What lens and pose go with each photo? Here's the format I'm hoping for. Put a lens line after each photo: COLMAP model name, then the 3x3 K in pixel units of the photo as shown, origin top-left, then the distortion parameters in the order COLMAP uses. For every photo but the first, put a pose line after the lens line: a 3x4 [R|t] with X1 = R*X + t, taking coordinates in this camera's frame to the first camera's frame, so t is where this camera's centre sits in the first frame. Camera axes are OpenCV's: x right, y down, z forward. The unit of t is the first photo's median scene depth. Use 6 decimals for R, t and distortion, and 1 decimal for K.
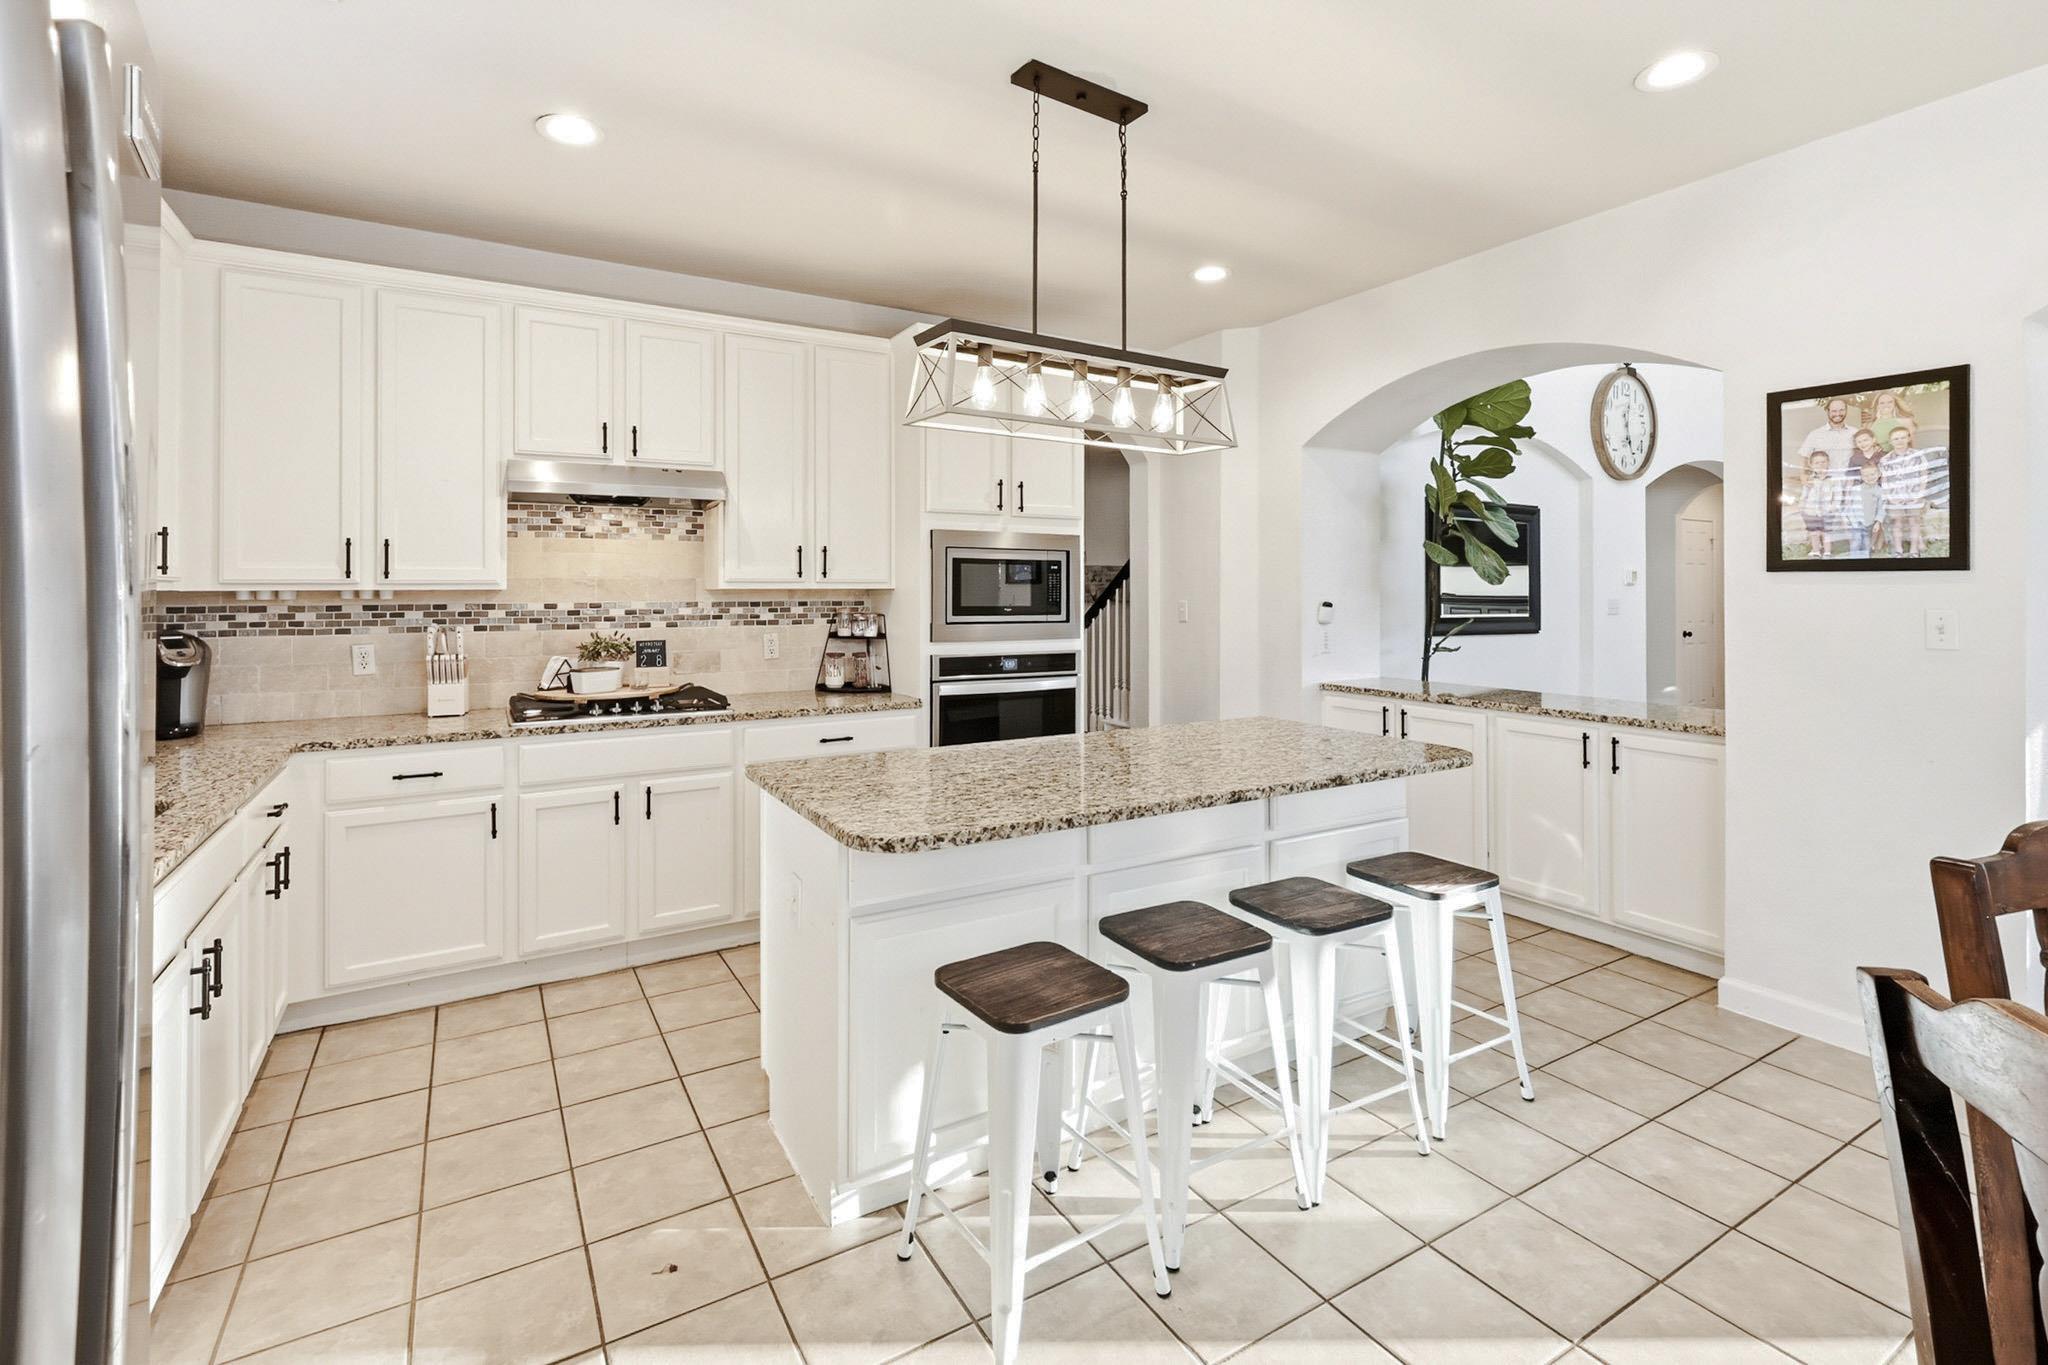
lens RADIAL K [[950.0, 0, 1025.1], [0, 950.0, 583.5], [0, 0, 1]] dist [-0.000543, -0.000067]
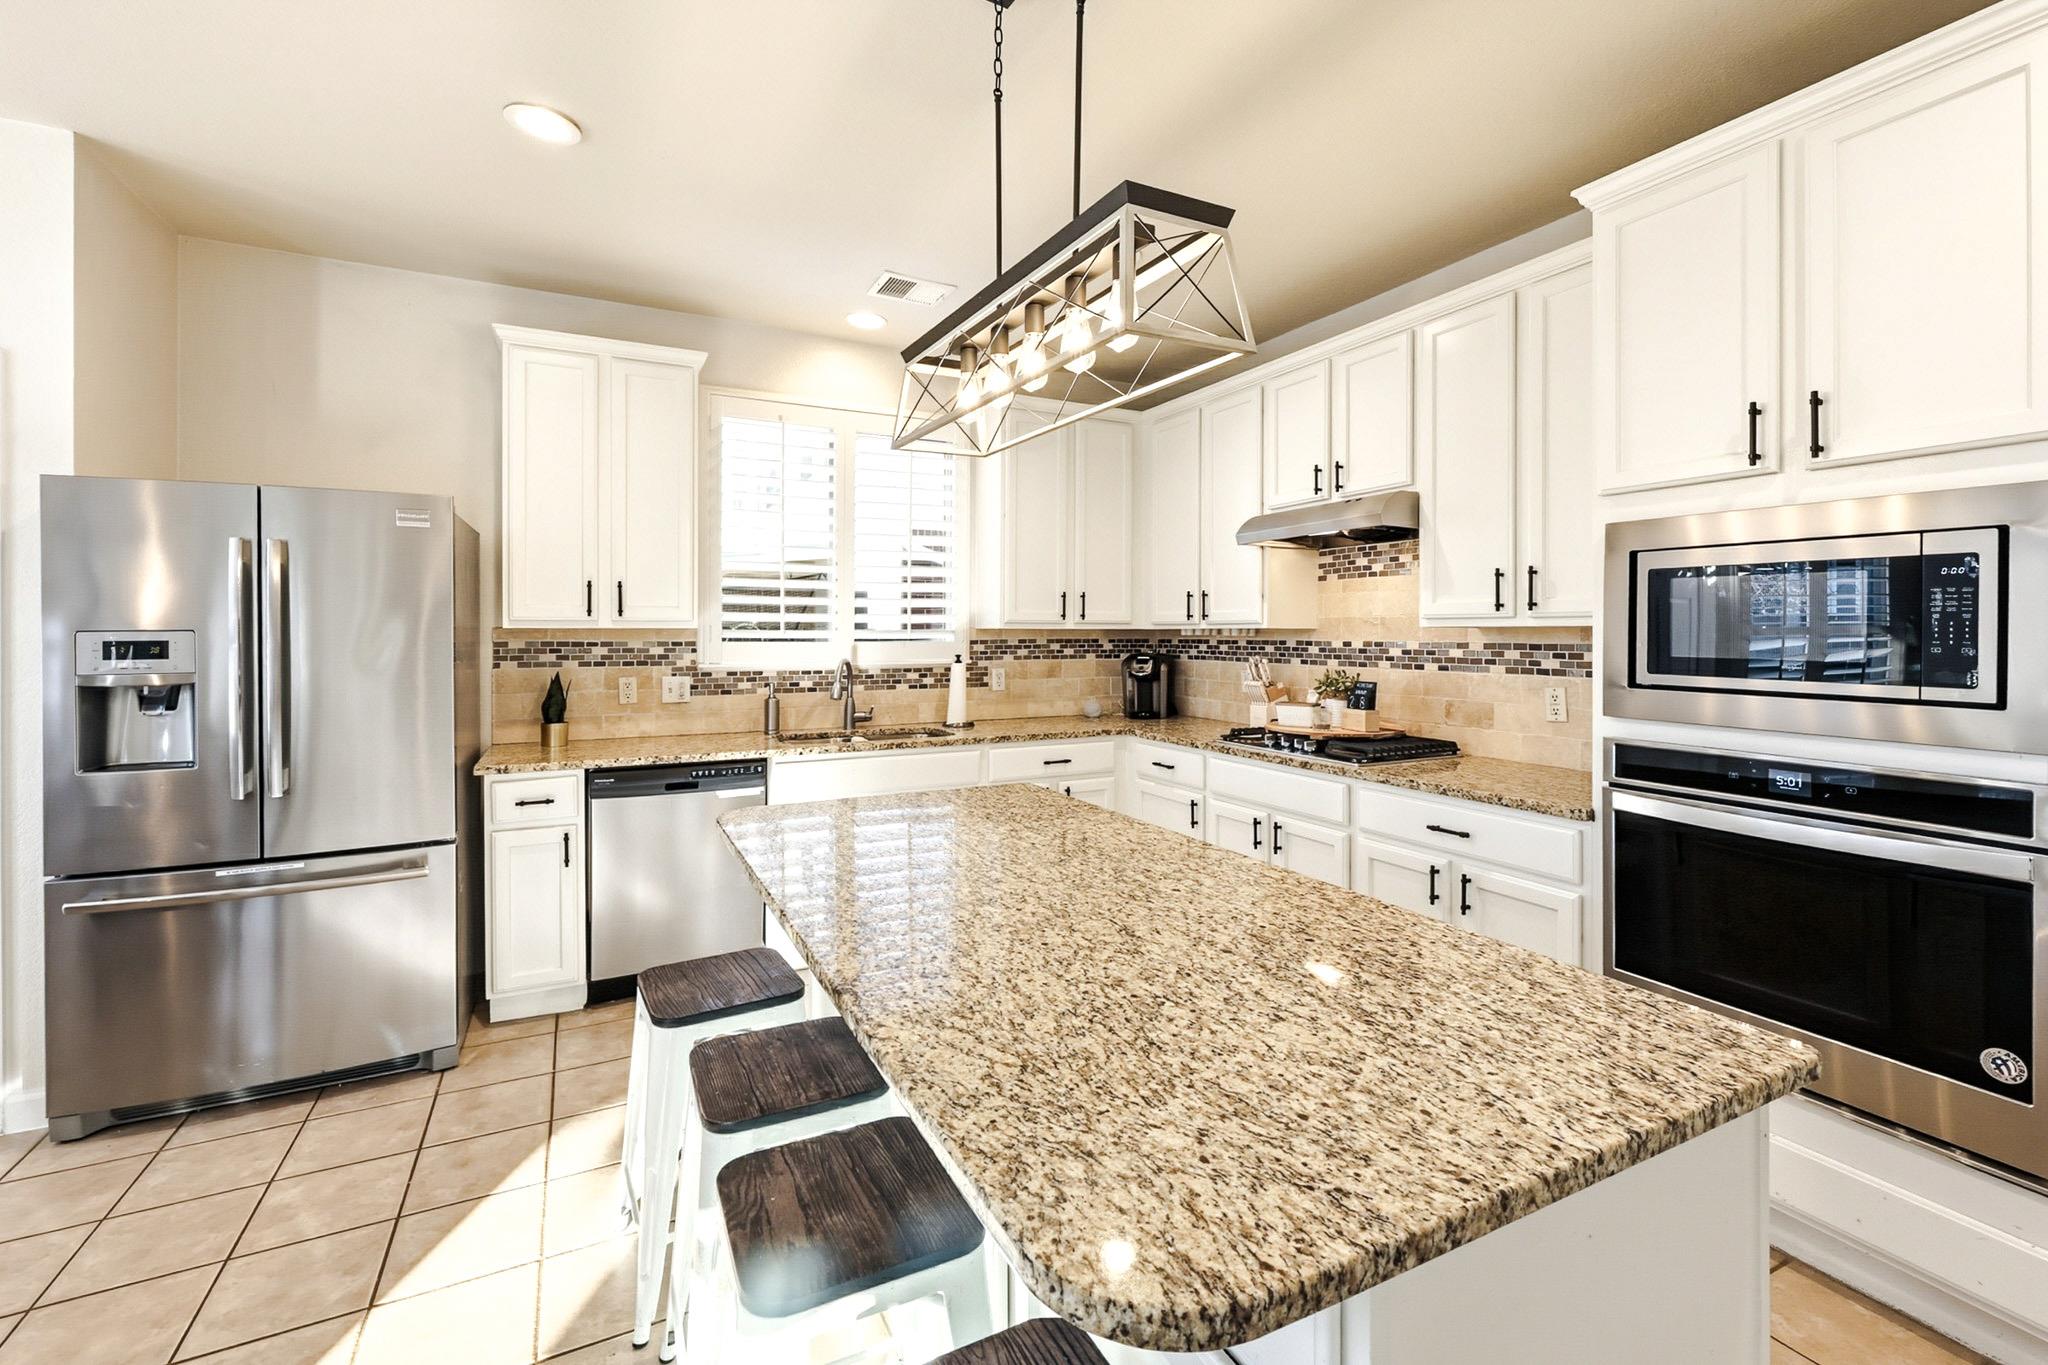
lens RADIAL K [[881.8, 0, 1029.9], [0, 881.8, 630.2], [0, 0, 1]] dist [-0.001730, -0.000240]
pose [[-0.077777, -0.001302, -0.996970, 0.474073], [0.003581, 0.999992, -0.001585, 0.008330], [0.996964, -0.003693, -0.077772, 0.685369]]
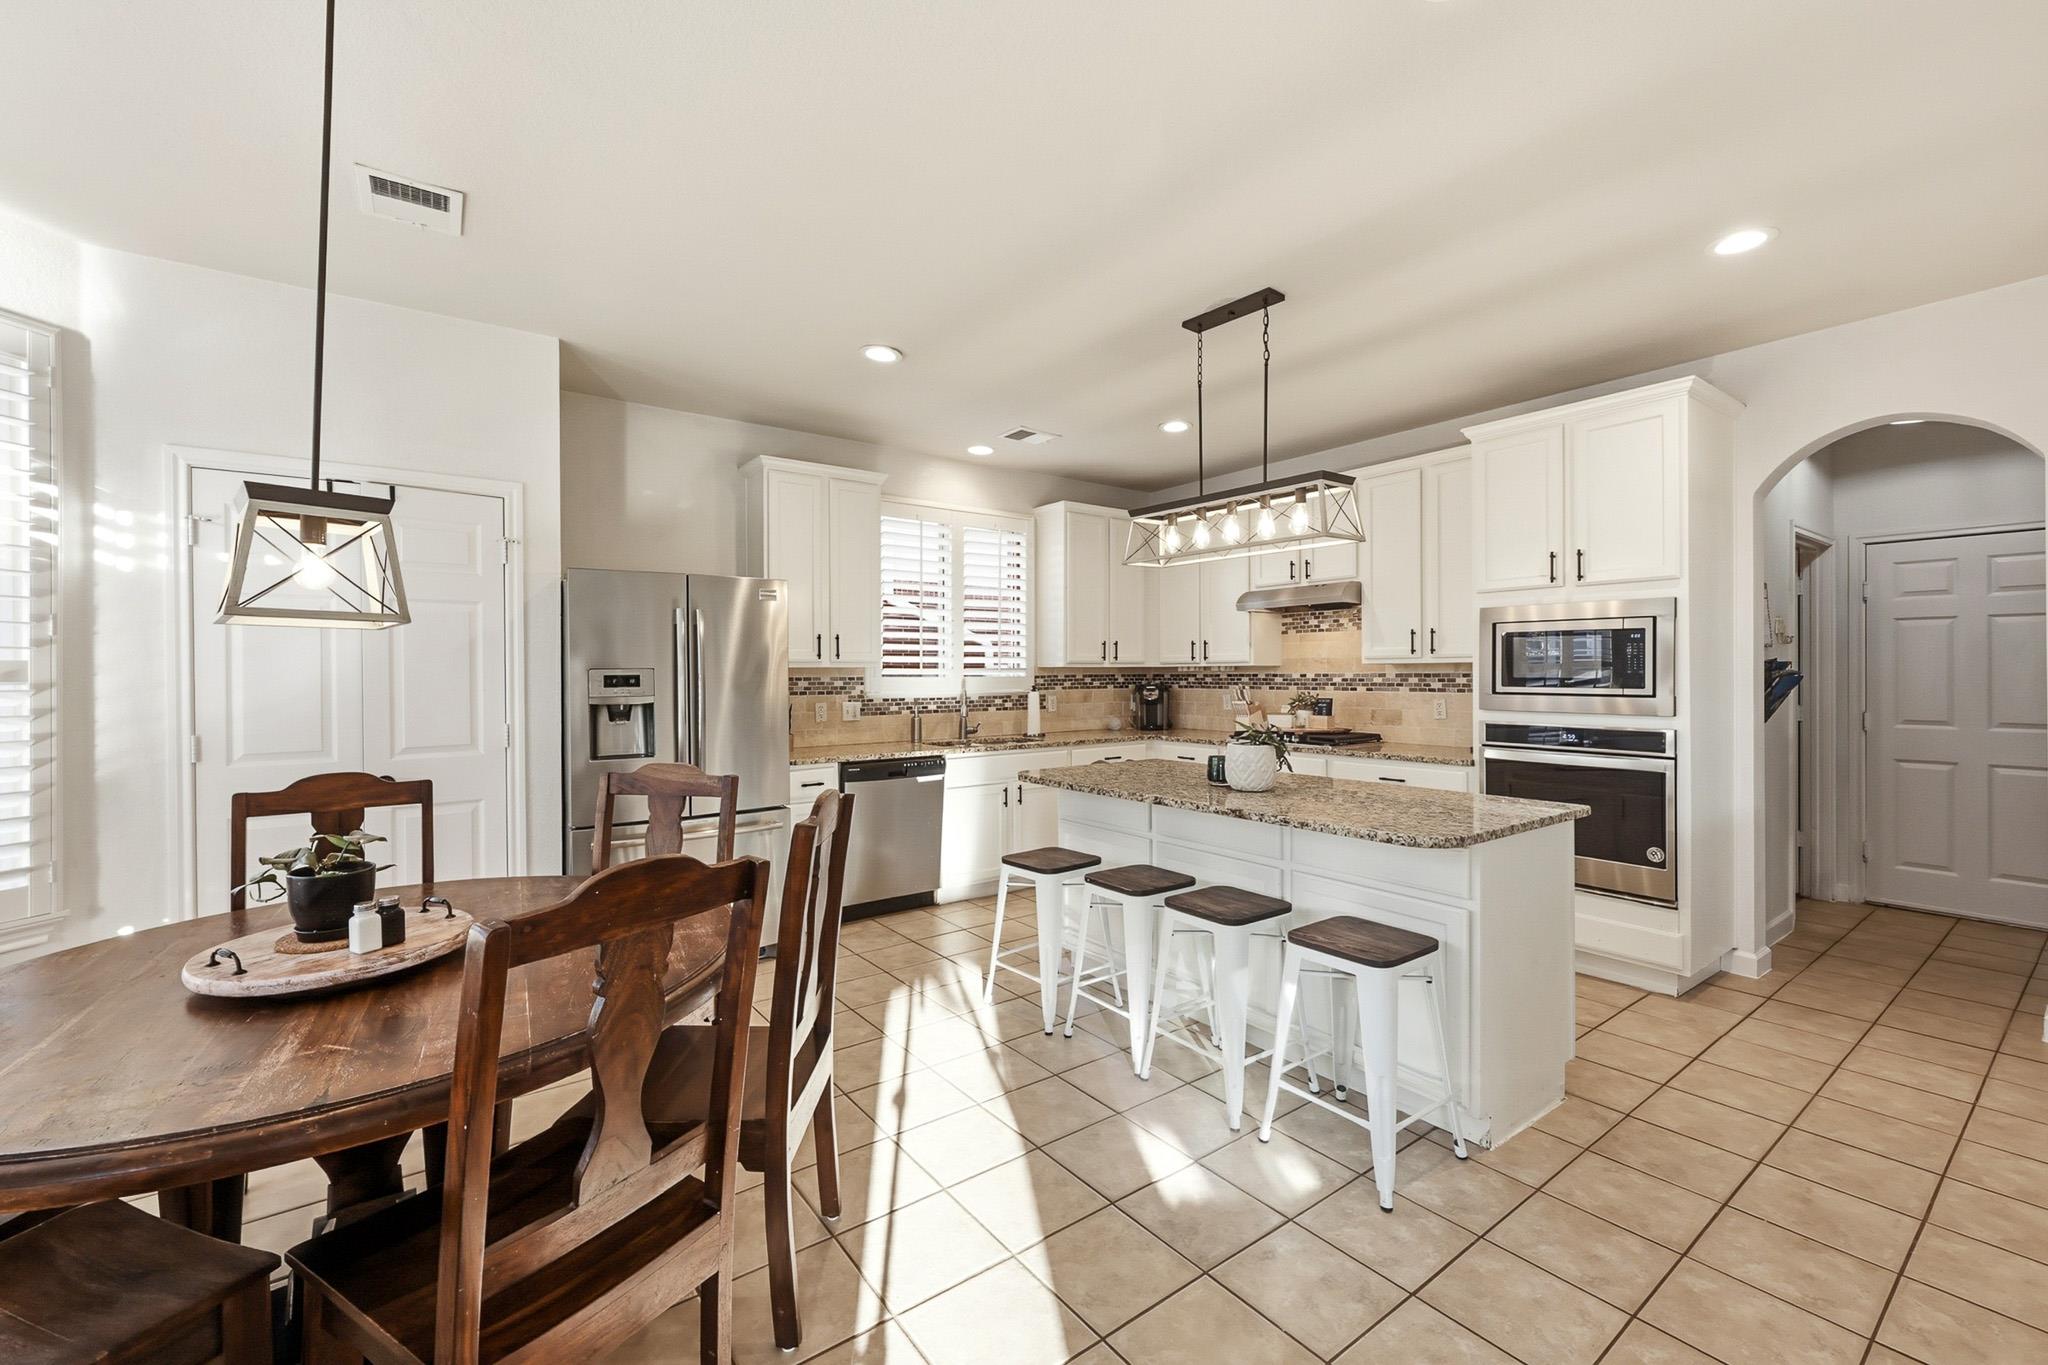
lens RADIAL K [[846.7, 0, 1021.1], [0, 846.7, 674.6], [0, 0, 1]] dist [0.000007, -0.000044]
pose [[0.084866, 0.001916, -0.996391, 0.847971], [0.009608, 0.999950, 0.002741, 0.012890], [0.996346, -0.009806, 0.084843, 0.376585]]
